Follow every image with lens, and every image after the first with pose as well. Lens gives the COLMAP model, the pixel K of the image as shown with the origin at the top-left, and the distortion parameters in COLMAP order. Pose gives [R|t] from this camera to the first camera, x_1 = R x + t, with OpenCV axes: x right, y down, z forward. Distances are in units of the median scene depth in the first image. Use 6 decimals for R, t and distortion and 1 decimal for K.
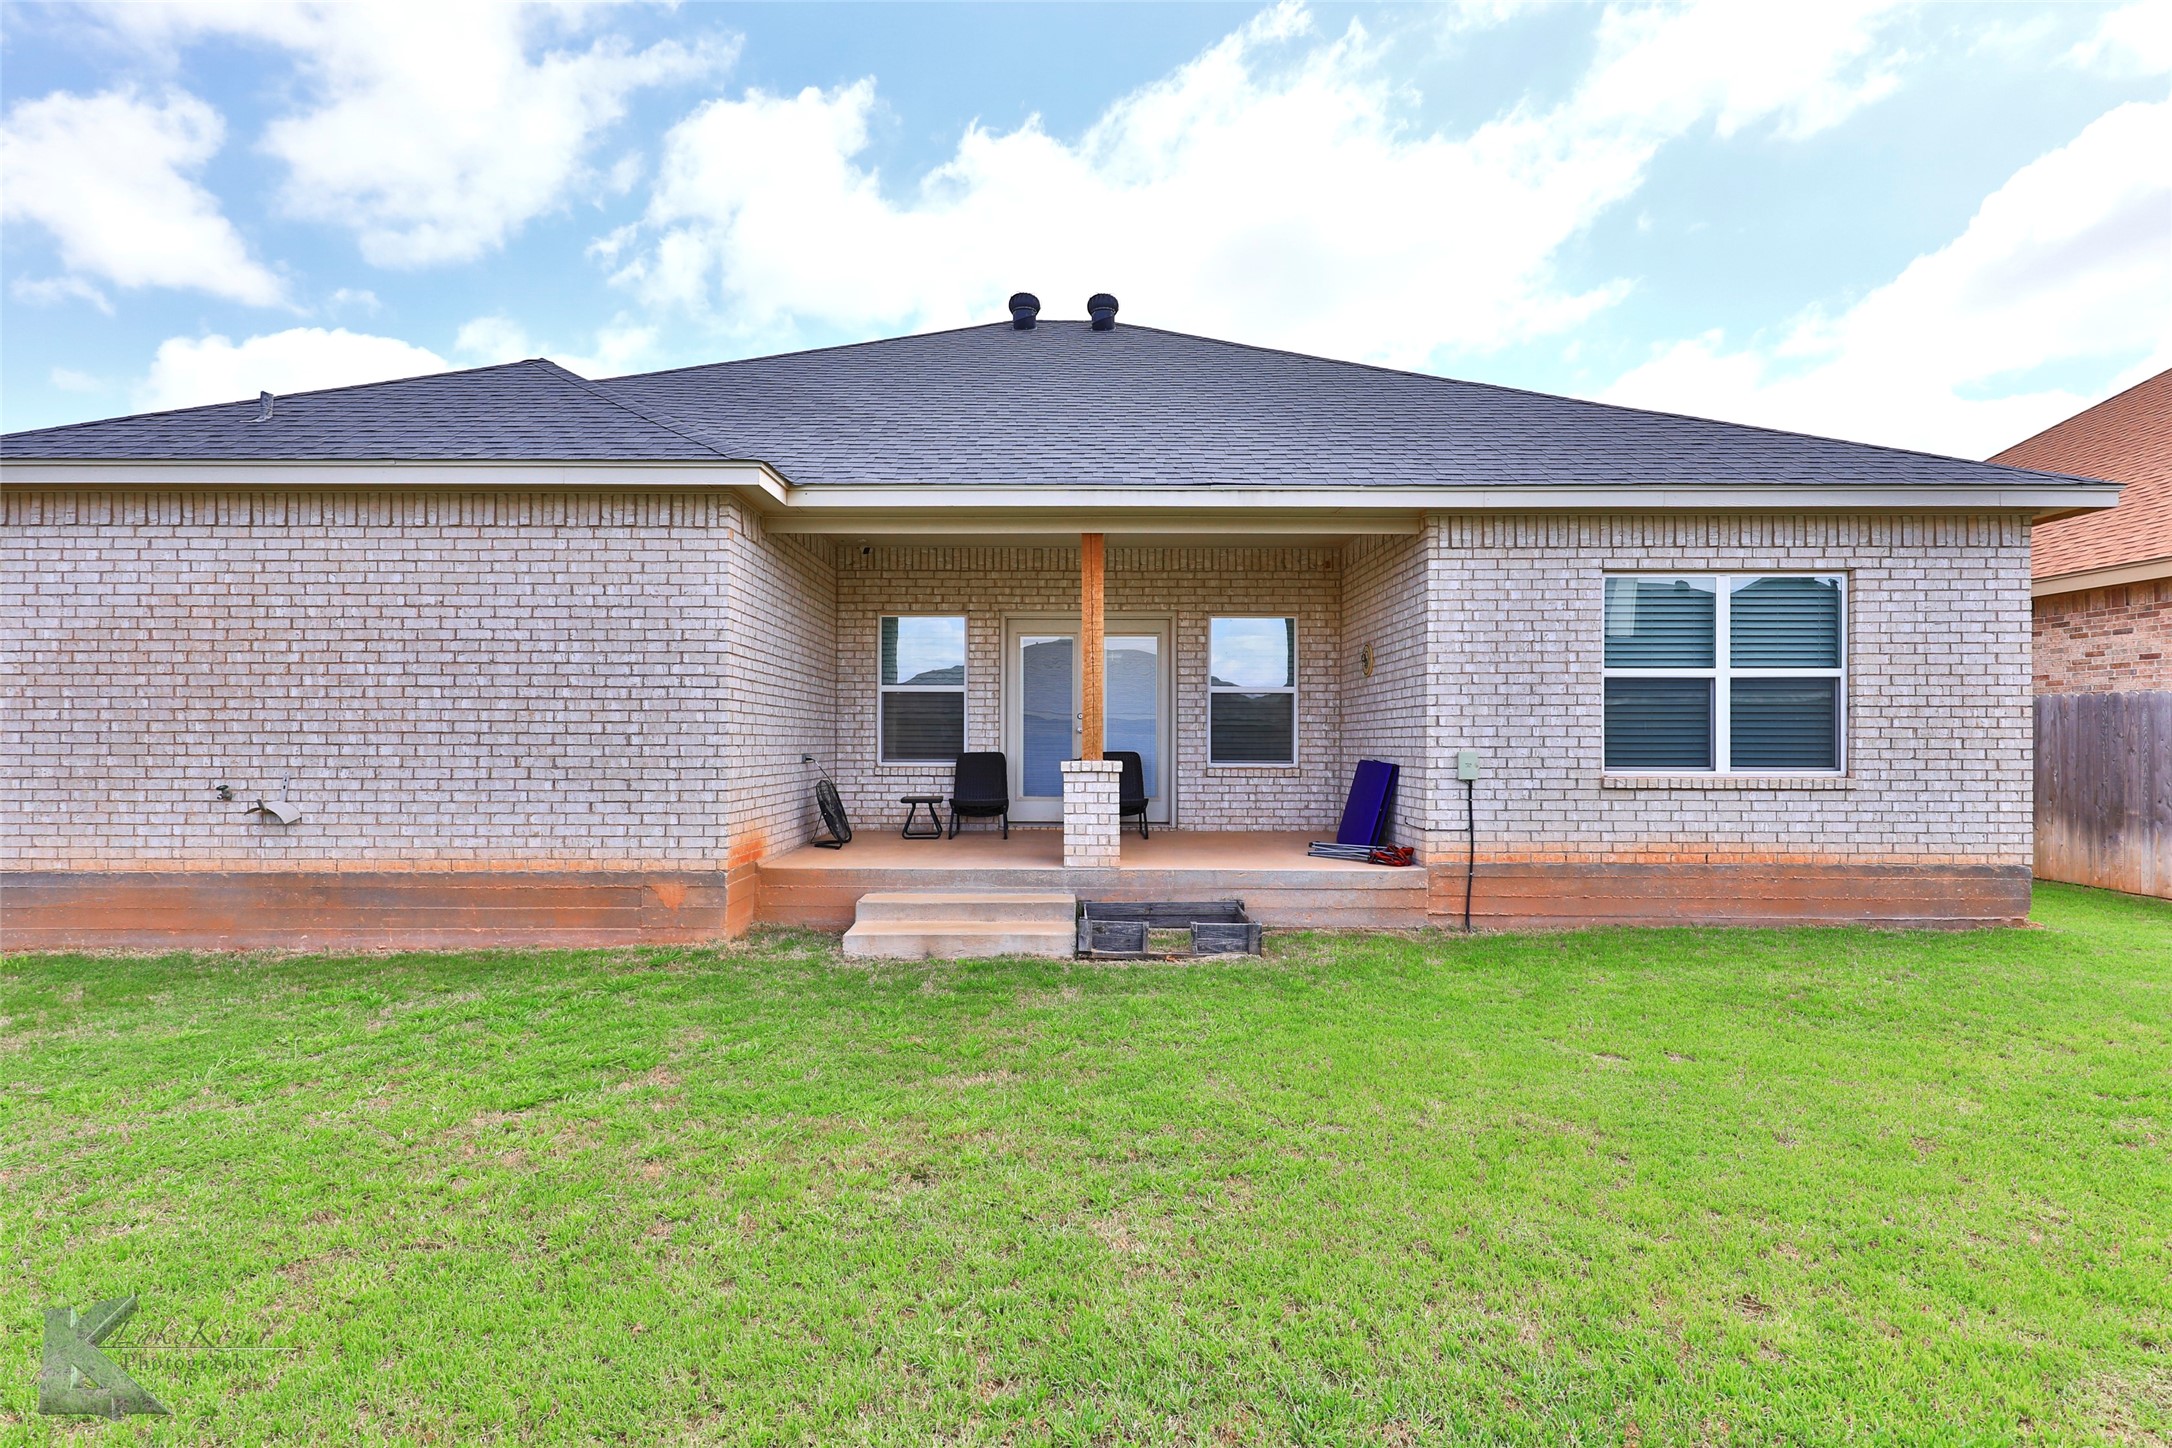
lens RADIAL K [[1043.4, 0, 978.5], [0, 1043.4, 739.8], [0, 0, 1]] dist [0.020042, -0.007554]
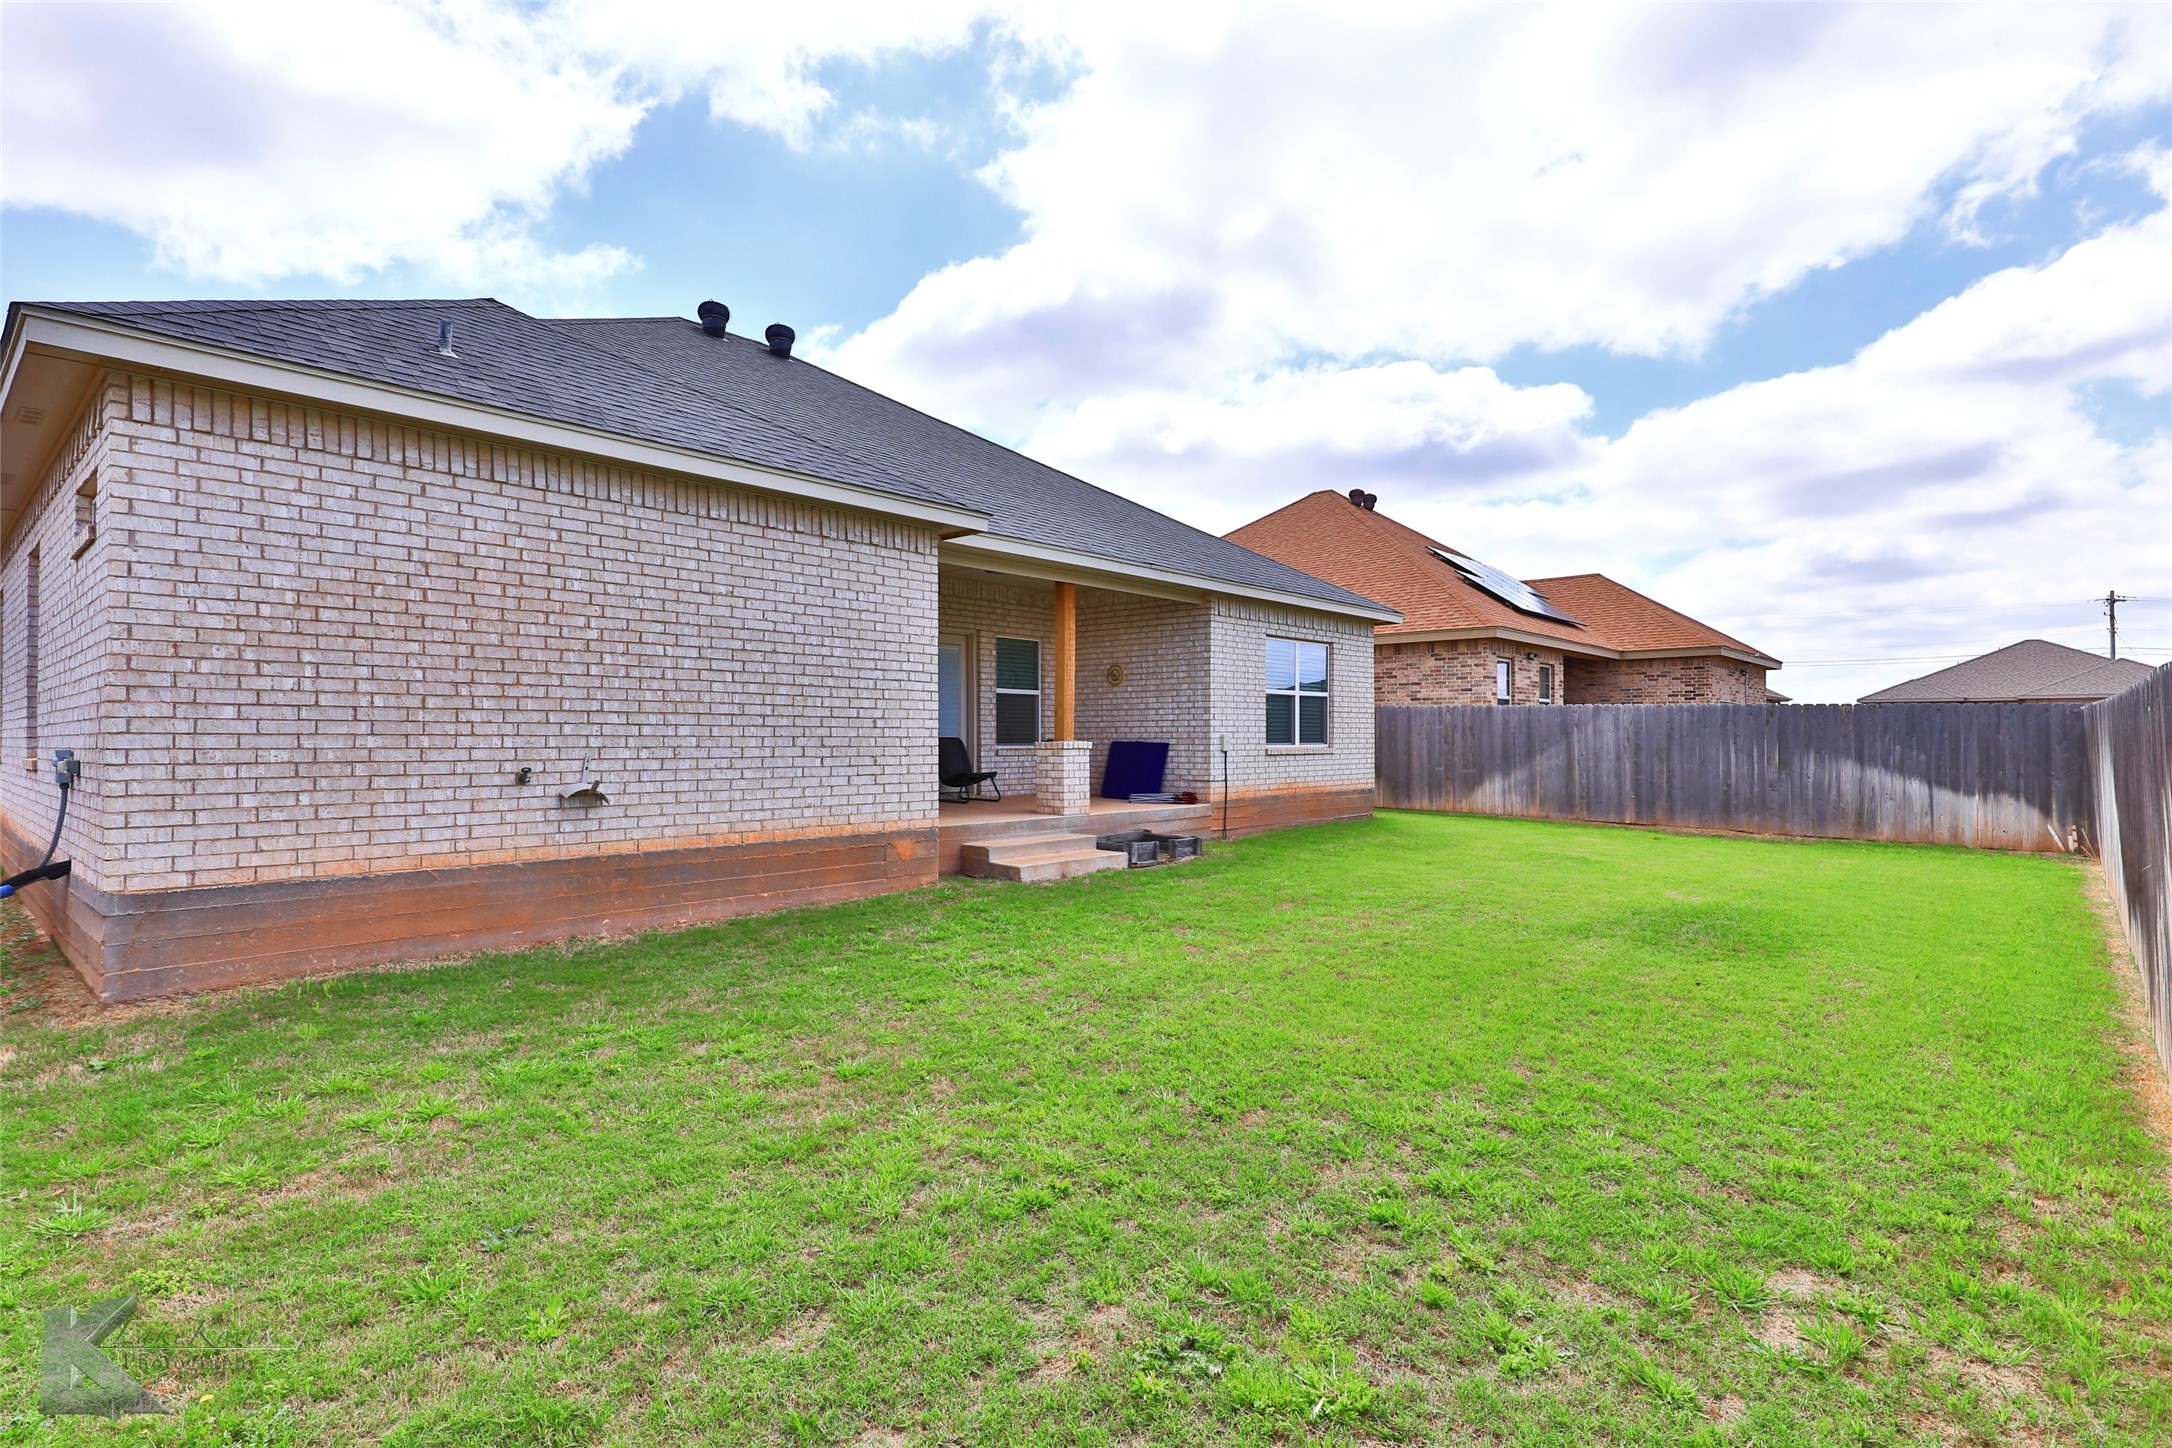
lens RADIAL K [[1081.6, 0, 1102.7], [0, 1081.6, 737.8], [0, 0, 1]] dist [0.032988, 0.000078]
pose [[0.654109, -0.000482, 0.756400, -1.008649], [0.000246, 1.000000, 0.000425, 0.015188], [-0.756400, -0.000093, 0.654109, -0.009425]]
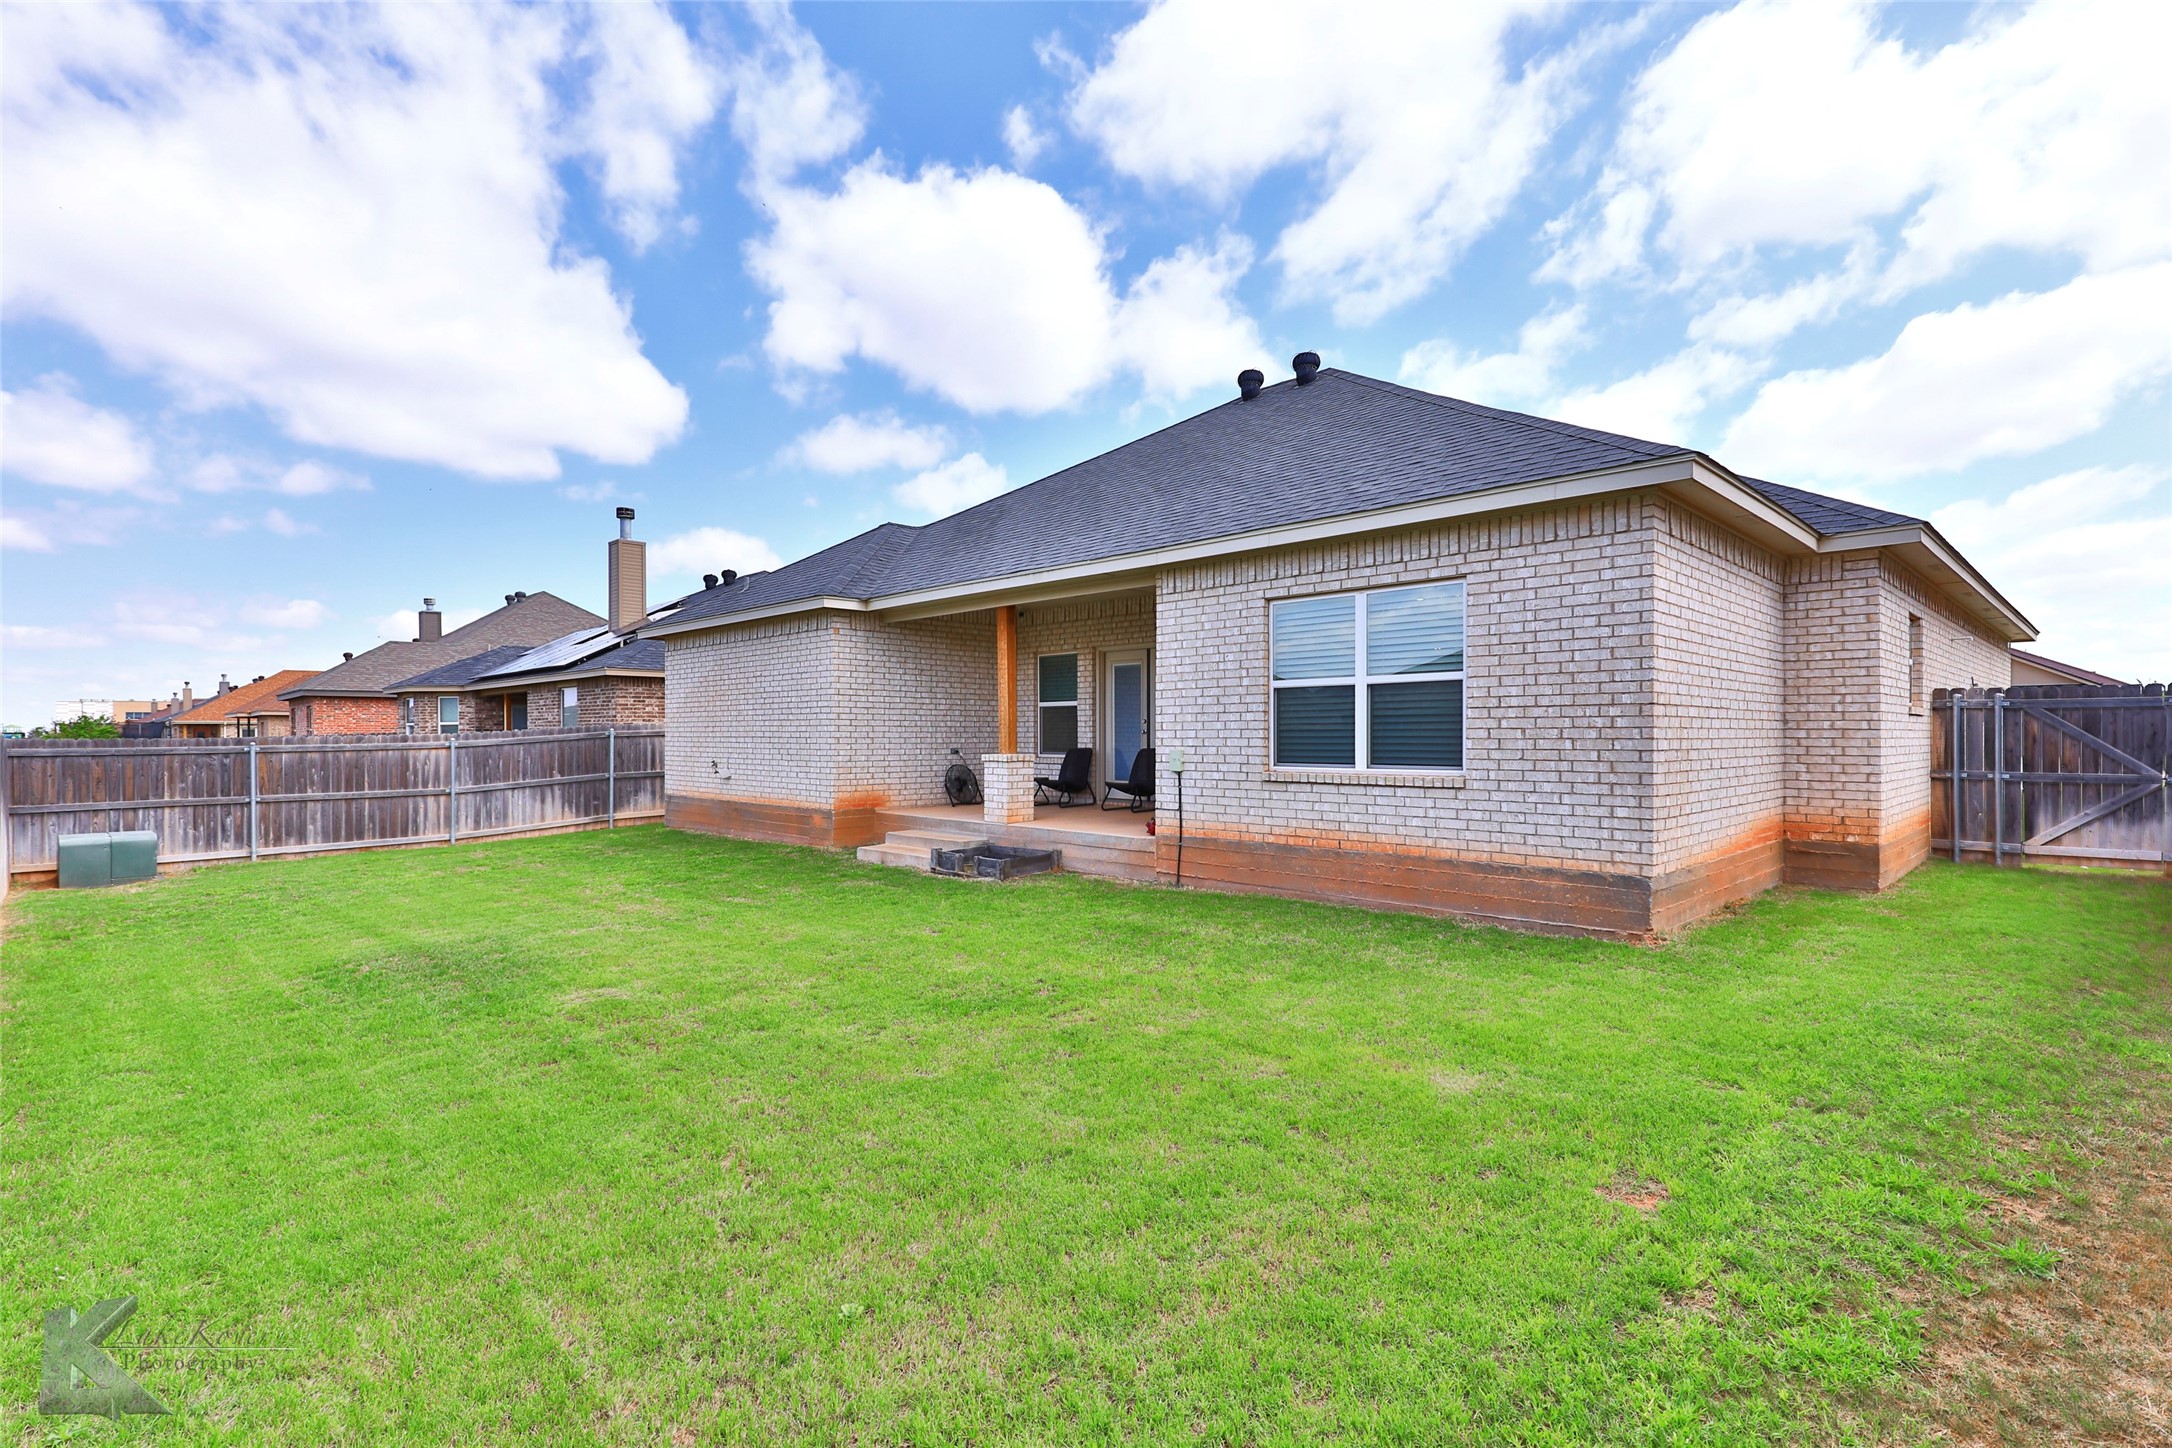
lens RADIAL K [[1043.4, 0, 1125.2], [0, 1043.4, 734.8], [0, 0, 1]] dist [0.020042, -0.007554]
pose [[0.706073, -0.003618, -0.708130, 1.339464], [0.006035, 0.999981, 0.000908, -0.008482], [0.708114, -0.004915, 0.706081, 0.039958]]
